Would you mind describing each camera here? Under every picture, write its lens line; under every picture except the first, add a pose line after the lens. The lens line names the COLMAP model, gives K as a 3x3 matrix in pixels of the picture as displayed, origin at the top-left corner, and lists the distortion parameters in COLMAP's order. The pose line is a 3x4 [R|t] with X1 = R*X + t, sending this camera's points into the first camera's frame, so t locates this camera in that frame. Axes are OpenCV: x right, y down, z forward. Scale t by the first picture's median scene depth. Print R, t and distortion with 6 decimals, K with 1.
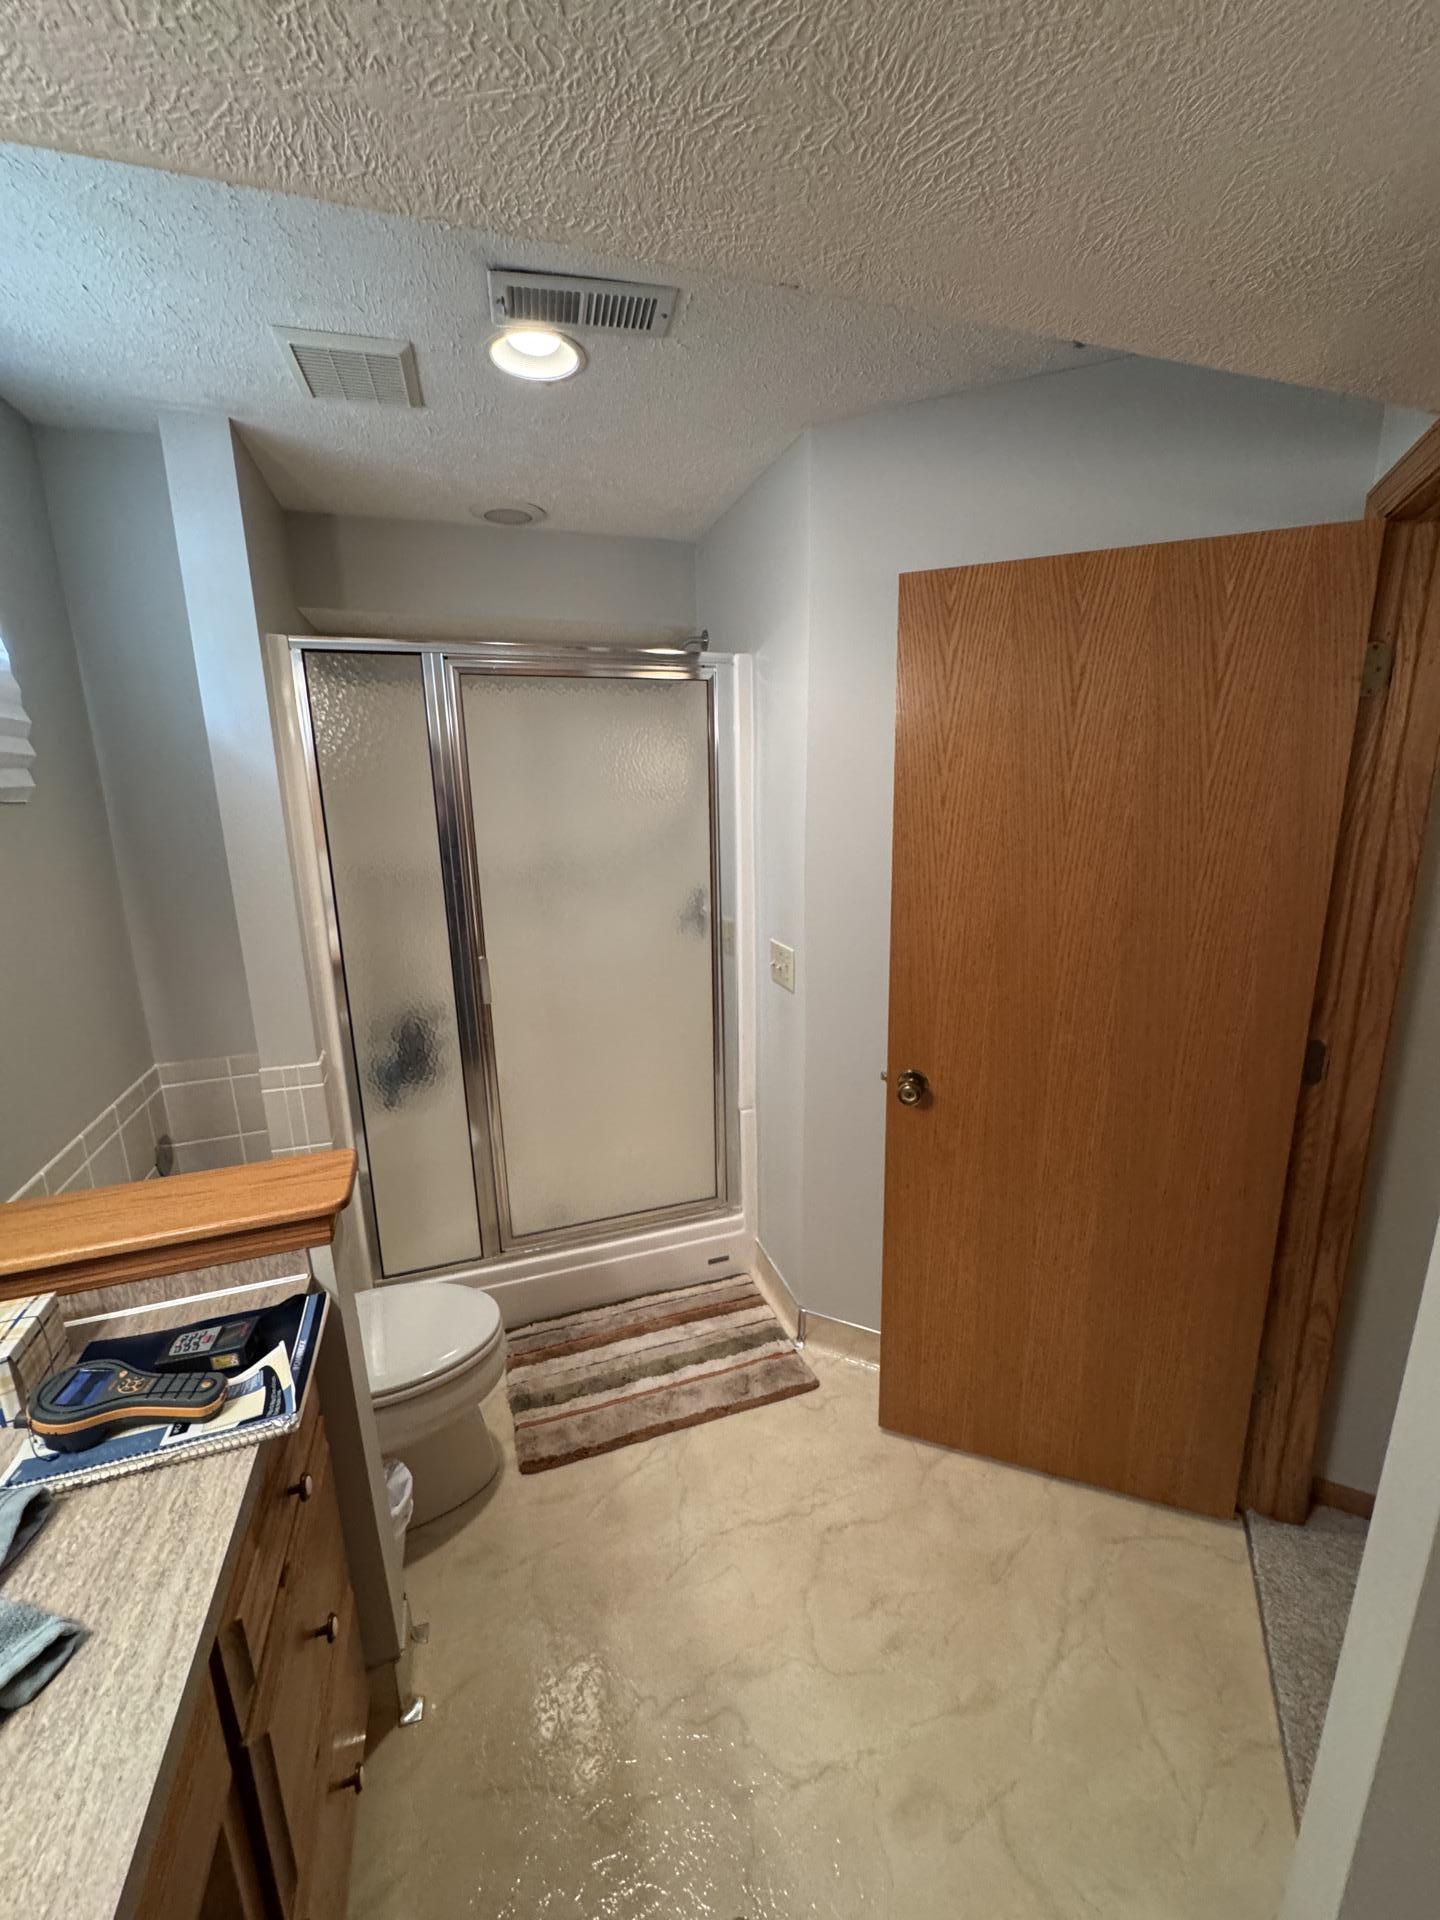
lens RADIAL K [[763.0, 0, 720.0], [0, 763.0, 960.0], [0, 0, 1]] dist [-0.010491, 0.000137]
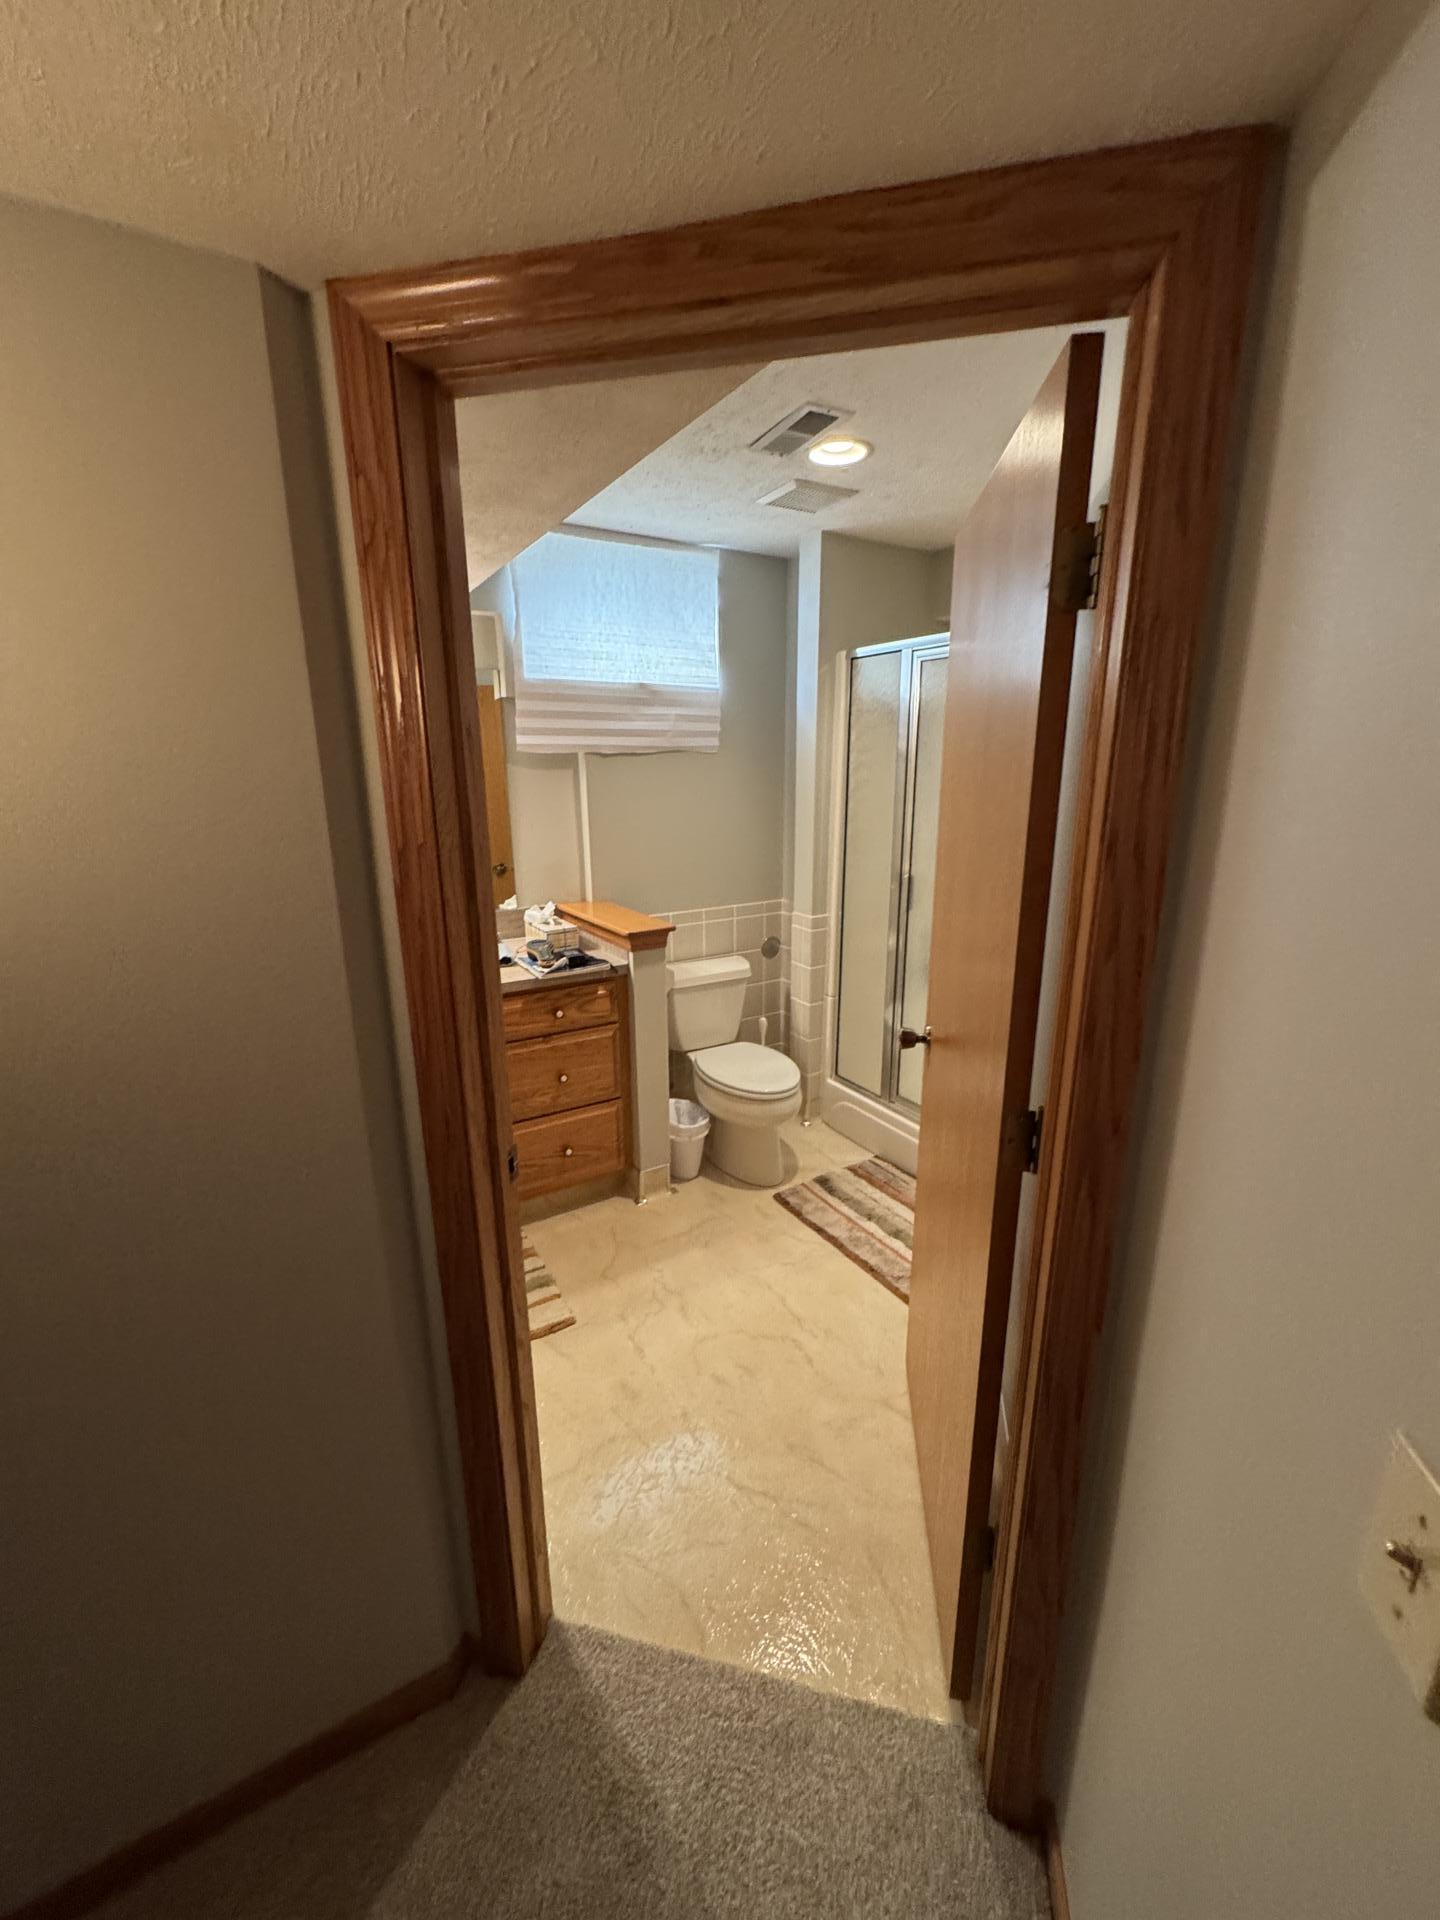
lens RADIAL K [[763.0, 0, 720.0], [0, 763.0, 960.0], [0, 0, 1]] dist [-0.010491, 0.000137]
pose [[0.223441, 0.261089, -0.939099, 1.021173], [-0.215917, 0.952780, 0.213519, -0.086676], [0.950502, 0.155058, 0.269264, 0.396548]]
